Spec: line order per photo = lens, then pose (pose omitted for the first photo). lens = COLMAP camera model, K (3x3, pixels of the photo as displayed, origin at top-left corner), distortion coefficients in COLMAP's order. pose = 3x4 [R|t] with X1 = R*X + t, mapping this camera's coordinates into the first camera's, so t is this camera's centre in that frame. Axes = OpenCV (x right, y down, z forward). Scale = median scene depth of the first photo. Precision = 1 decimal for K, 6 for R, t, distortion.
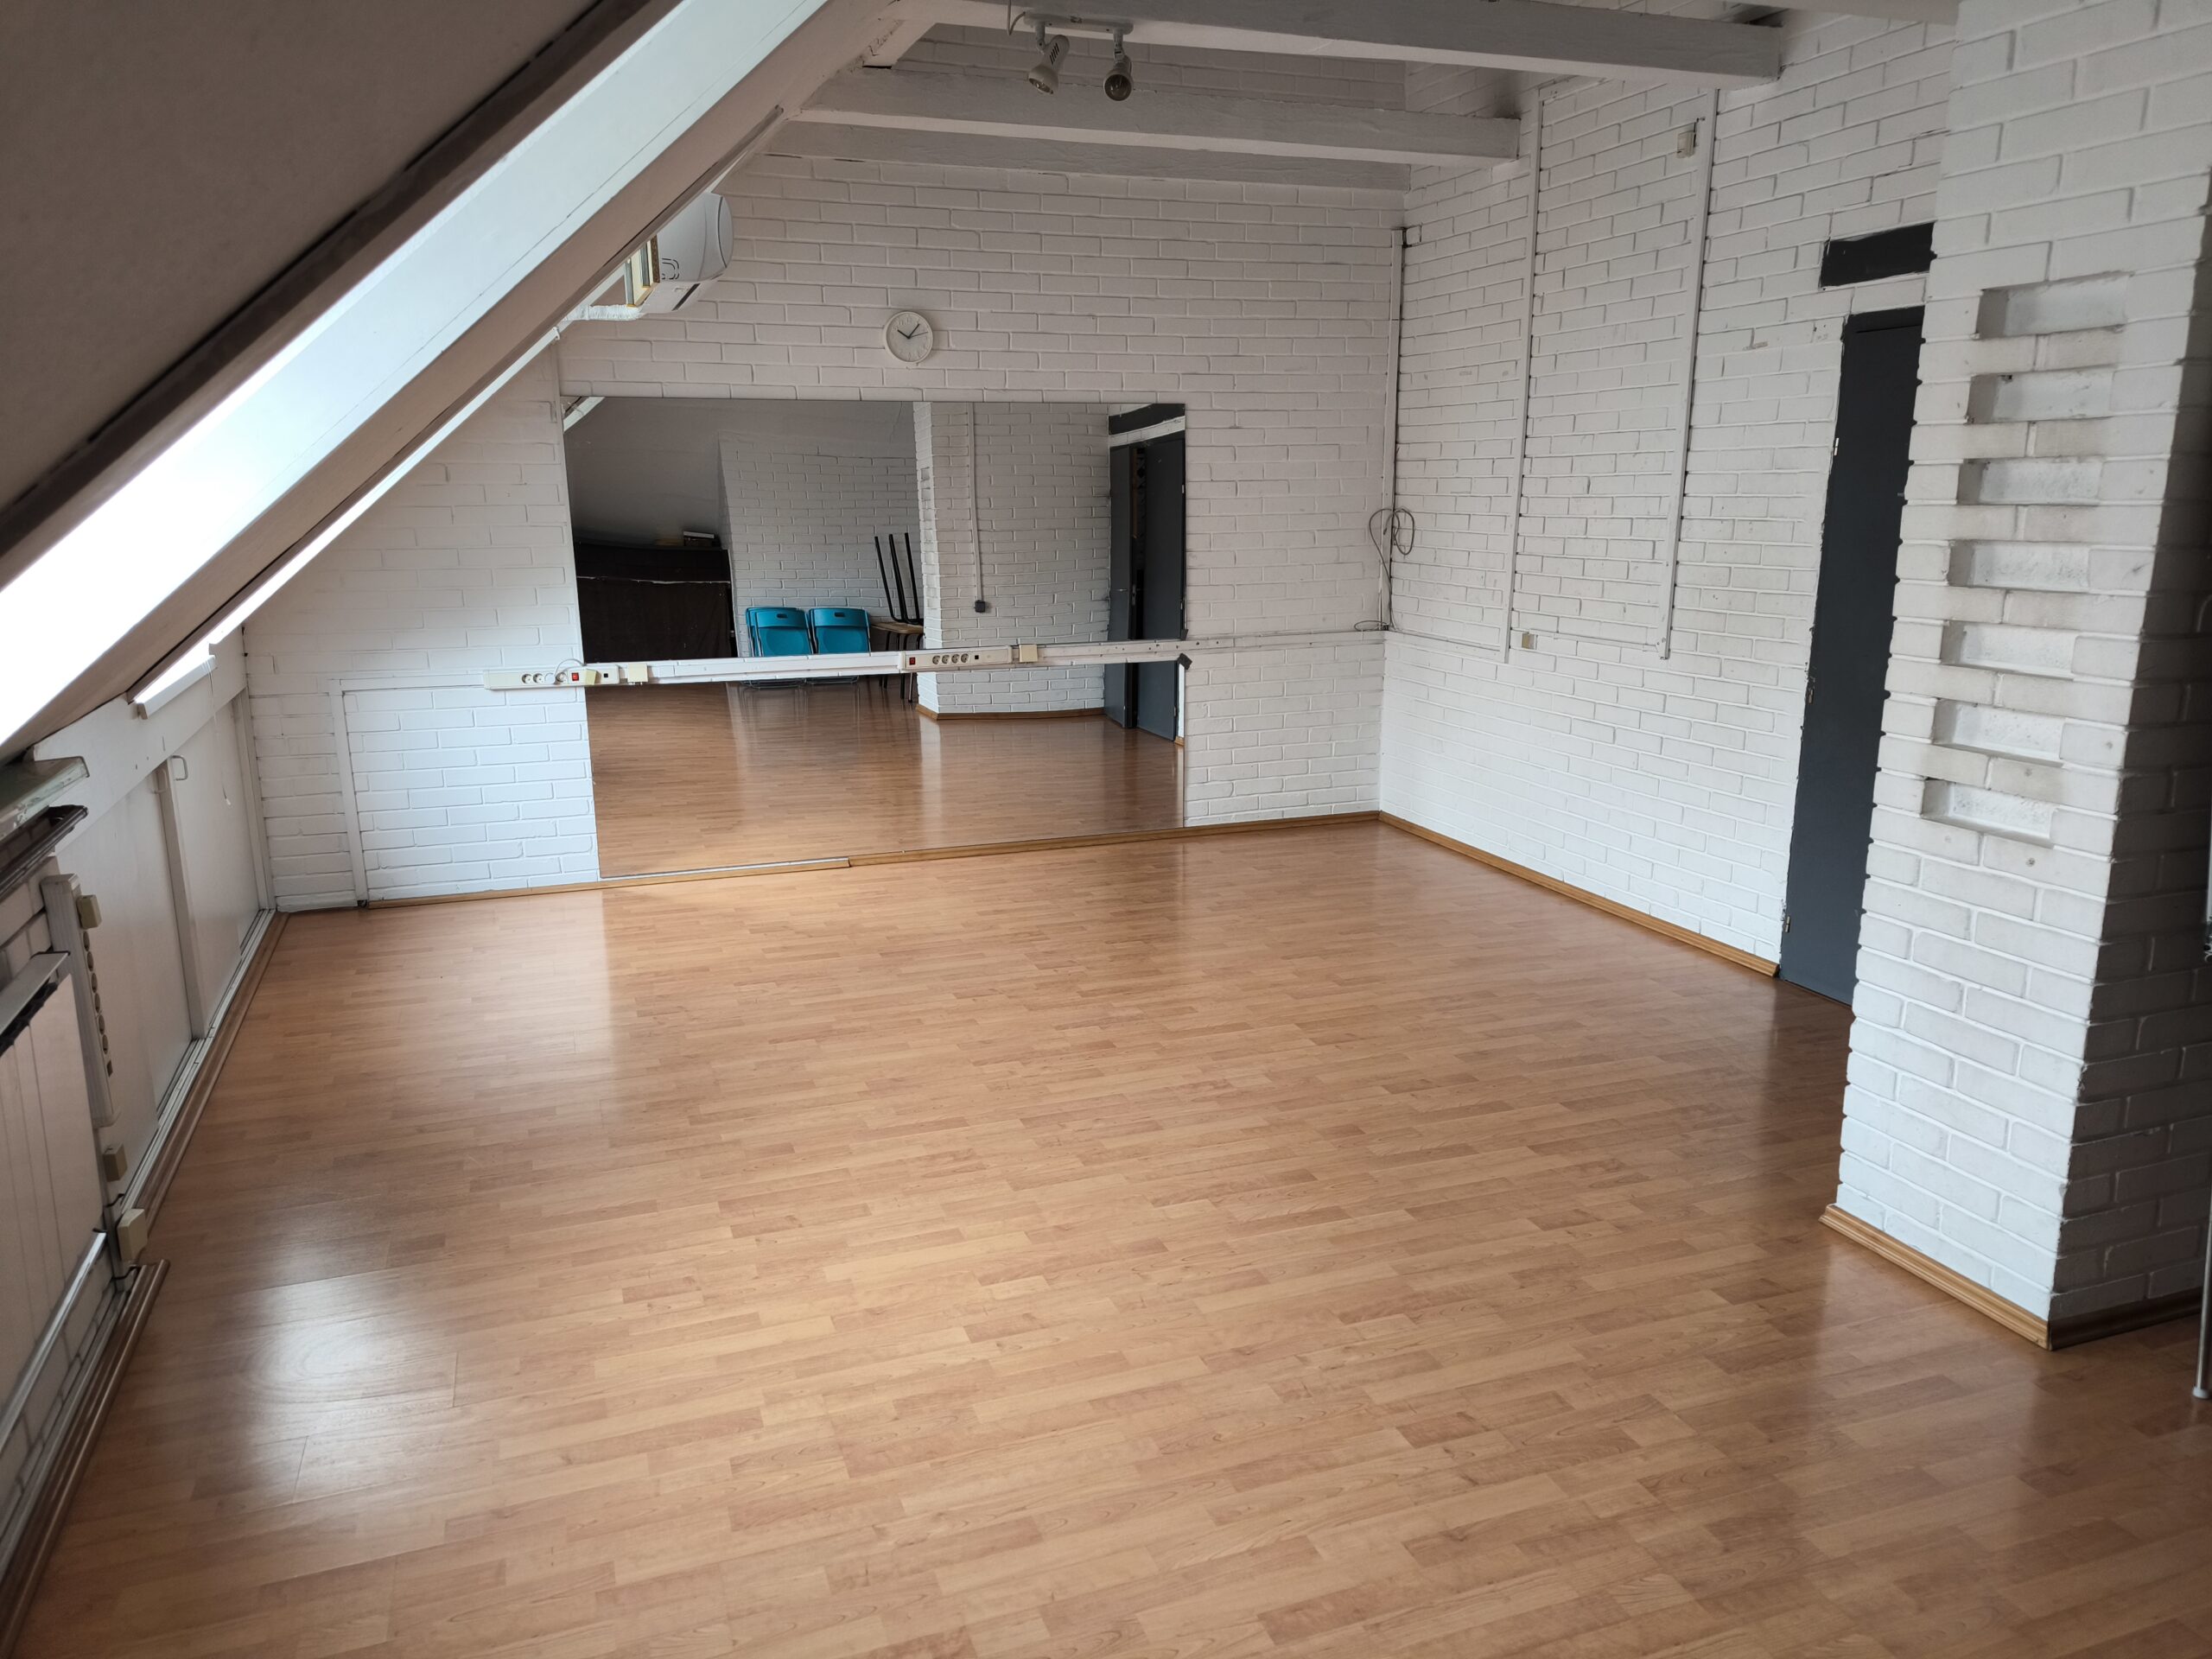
lens RADIAL K [[1549.0, 0, 1119.6], [0, 1549.0, 832.4], [0, 0, 1]] dist [0.043150, -0.031601]
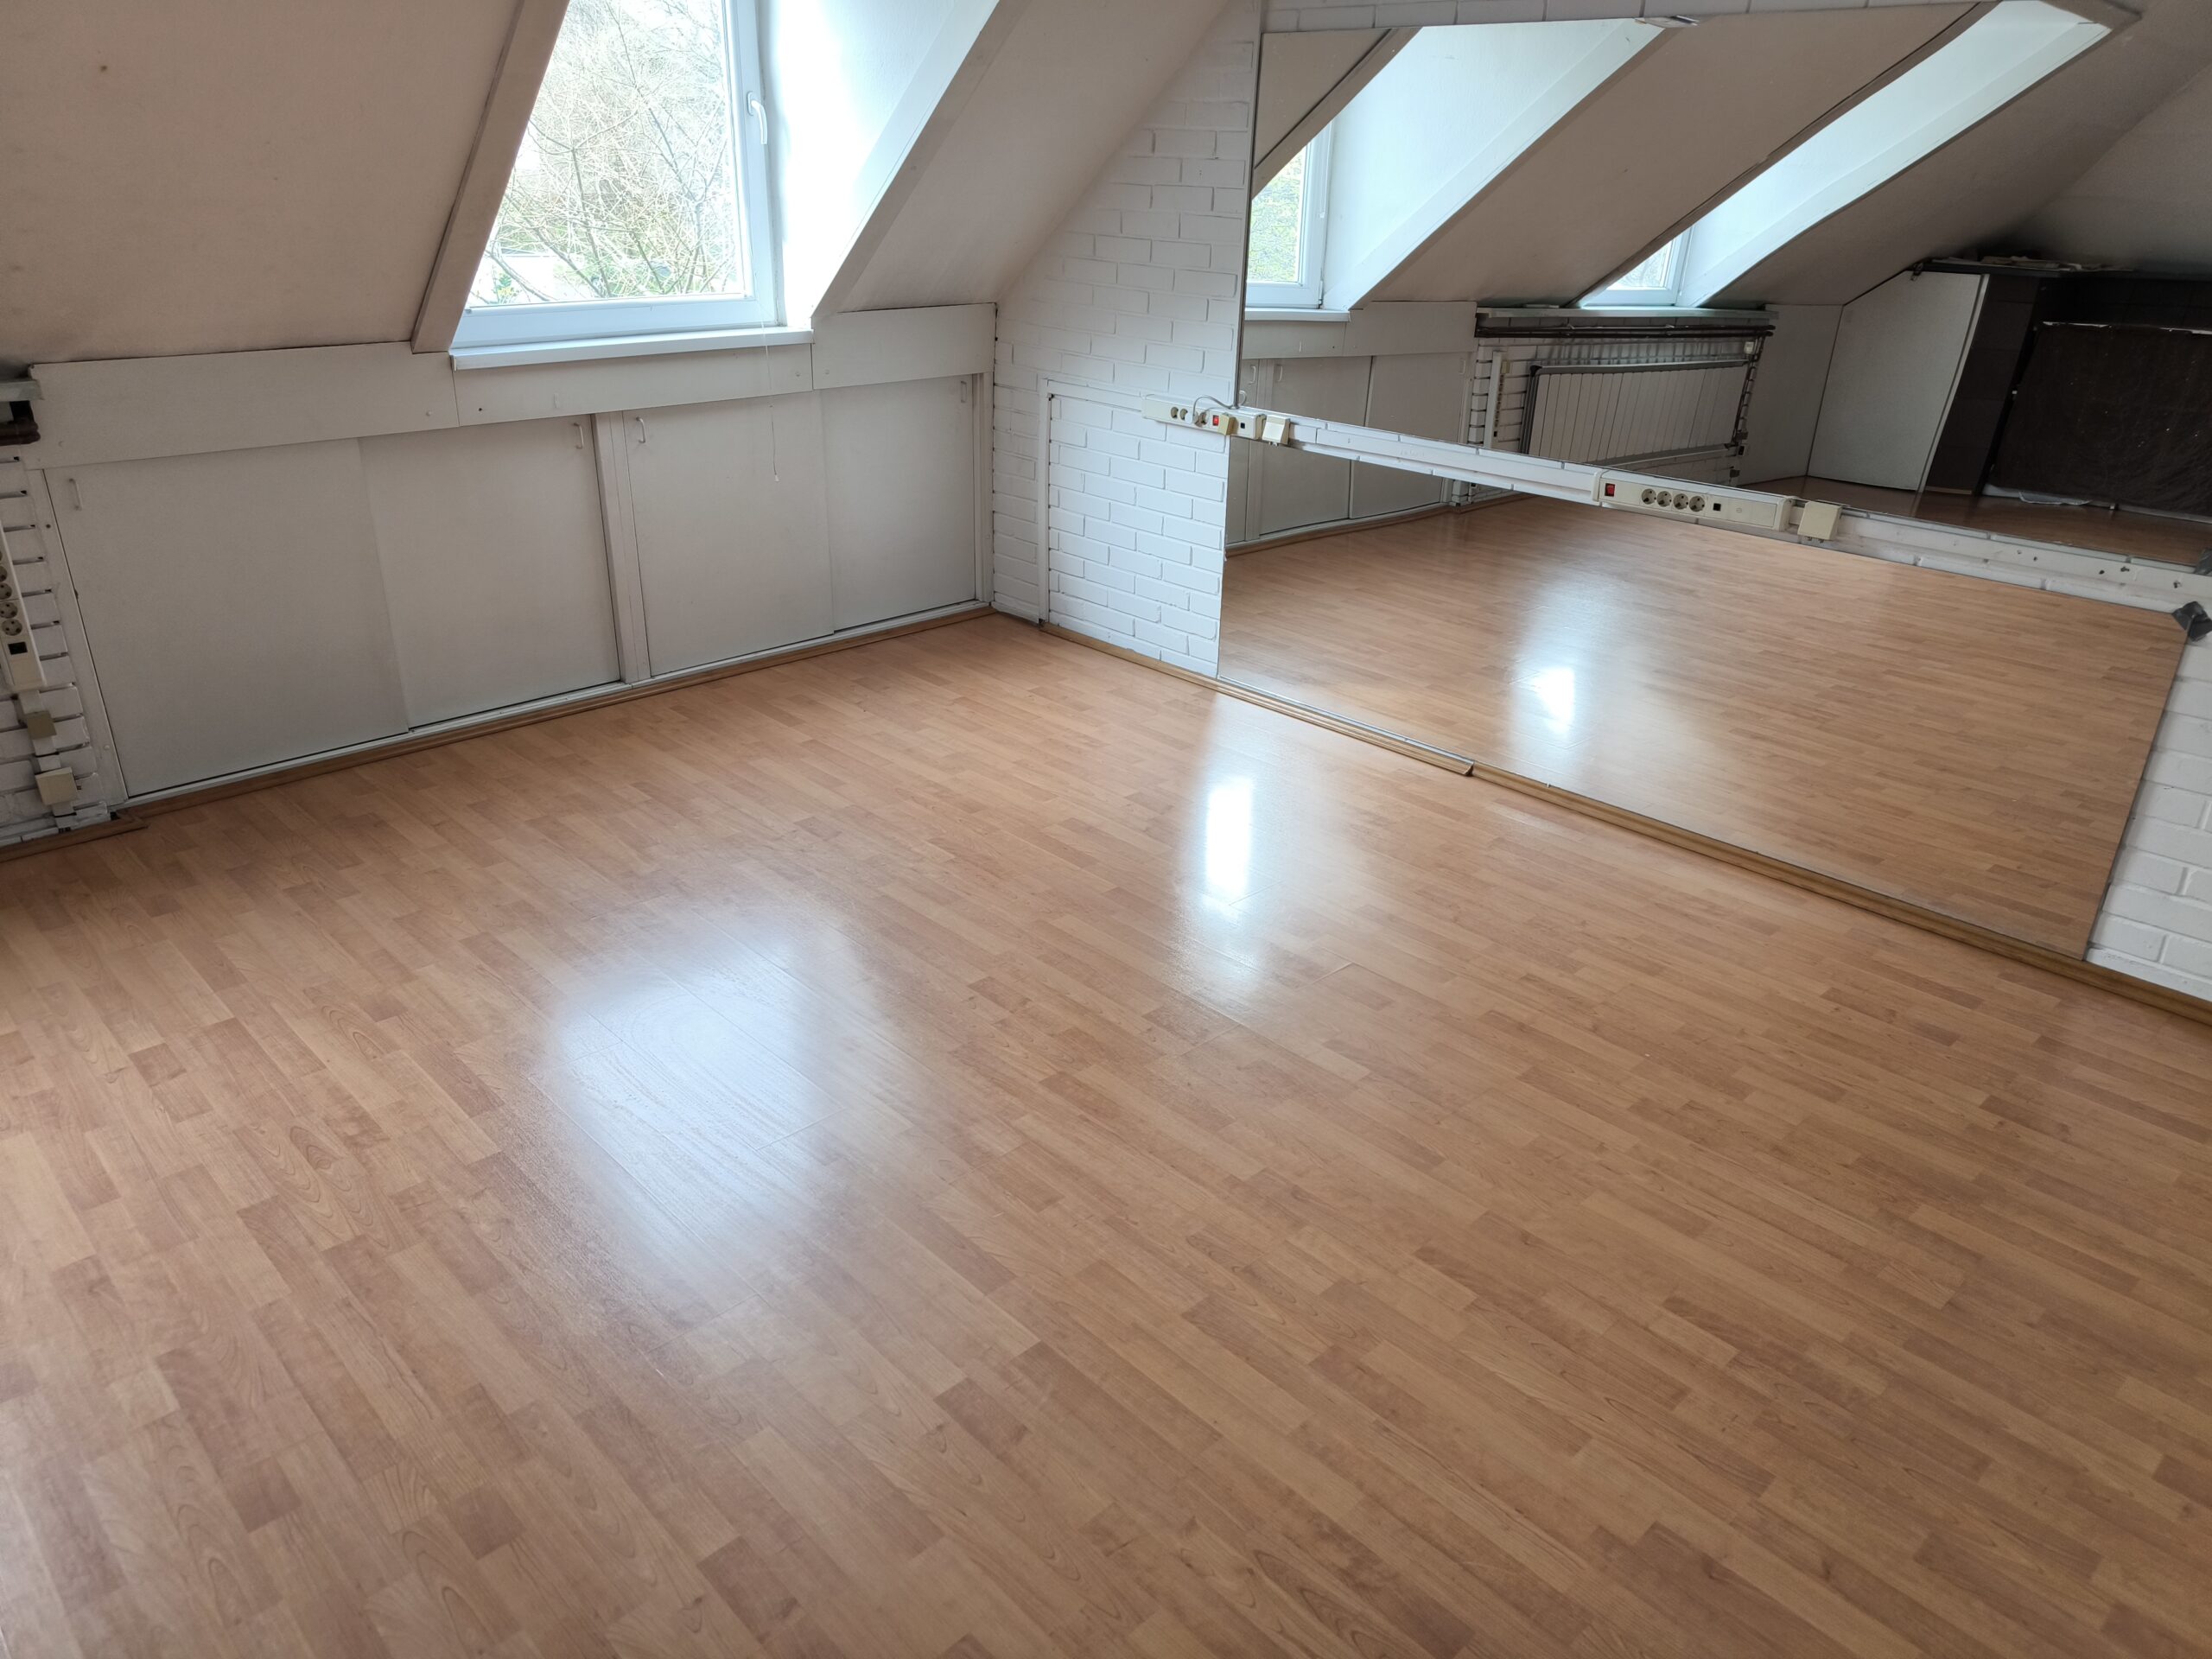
lens RADIAL K [[1549.0, 0, 1088.7], [0, 1549.0, 828.9], [0, 0, 1]] dist [0.043150, -0.031601]
pose [[0.387143, 0.386077, -0.837296, 0.404395], [-0.228198, 0.919980, 0.318690, -0.161641], [0.893334, 0.067691, 0.444266, 0.673379]]
